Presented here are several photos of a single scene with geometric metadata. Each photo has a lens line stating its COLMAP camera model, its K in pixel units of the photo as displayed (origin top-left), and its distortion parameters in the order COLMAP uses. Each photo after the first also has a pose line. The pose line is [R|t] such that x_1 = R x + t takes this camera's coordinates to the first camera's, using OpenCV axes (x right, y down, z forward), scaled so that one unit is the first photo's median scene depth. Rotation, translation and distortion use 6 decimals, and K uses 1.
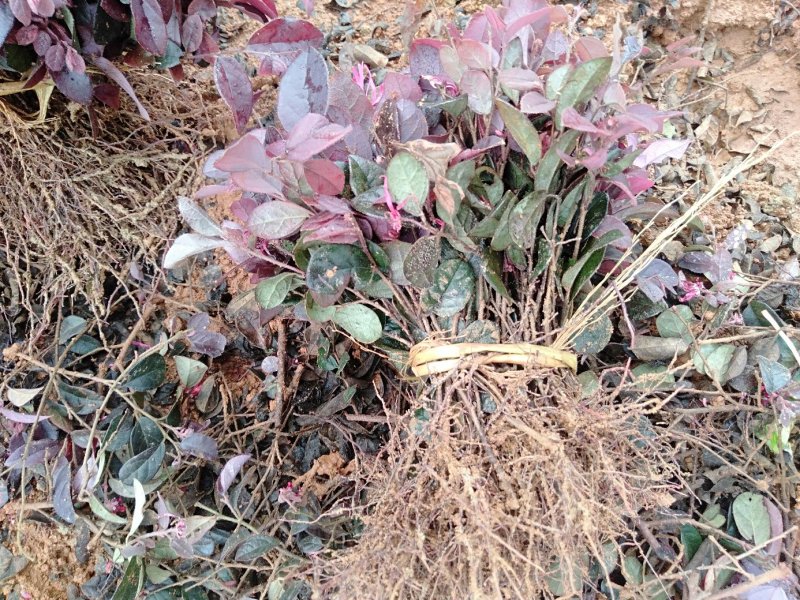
lens RADIAL K [[612.8, 0, 400.0], [0, 612.8, 300.0], [0, 0, 1]] dist [0.041167, -0.054304]
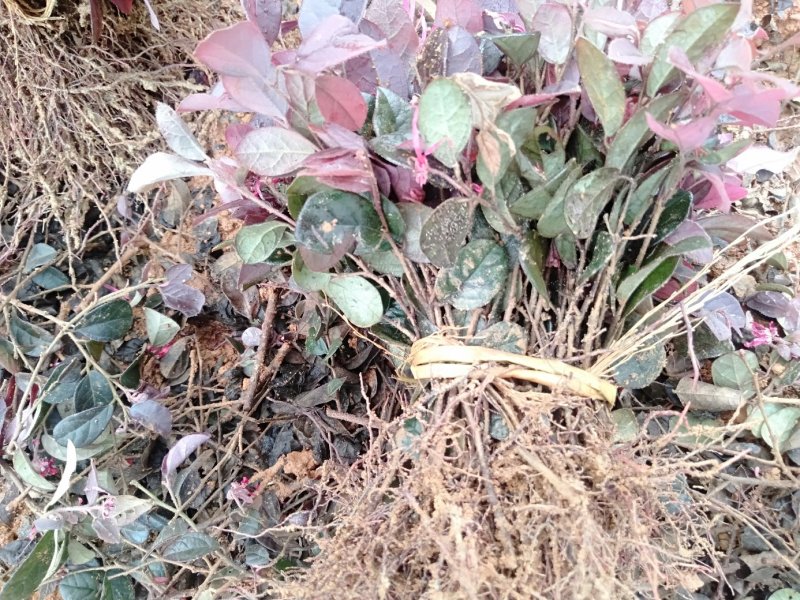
lens RADIAL K [[612.8, 0, 400.0], [0, 612.8, 300.0], [0, 0, 1]] dist [0.041167, -0.054304]
pose [[0.984778, 0.171274, -0.029608, 0.011250], [-0.171510, 0.985167, -0.005583, 0.025793], [0.028213, 0.010576, 0.999546, 0.158084]]
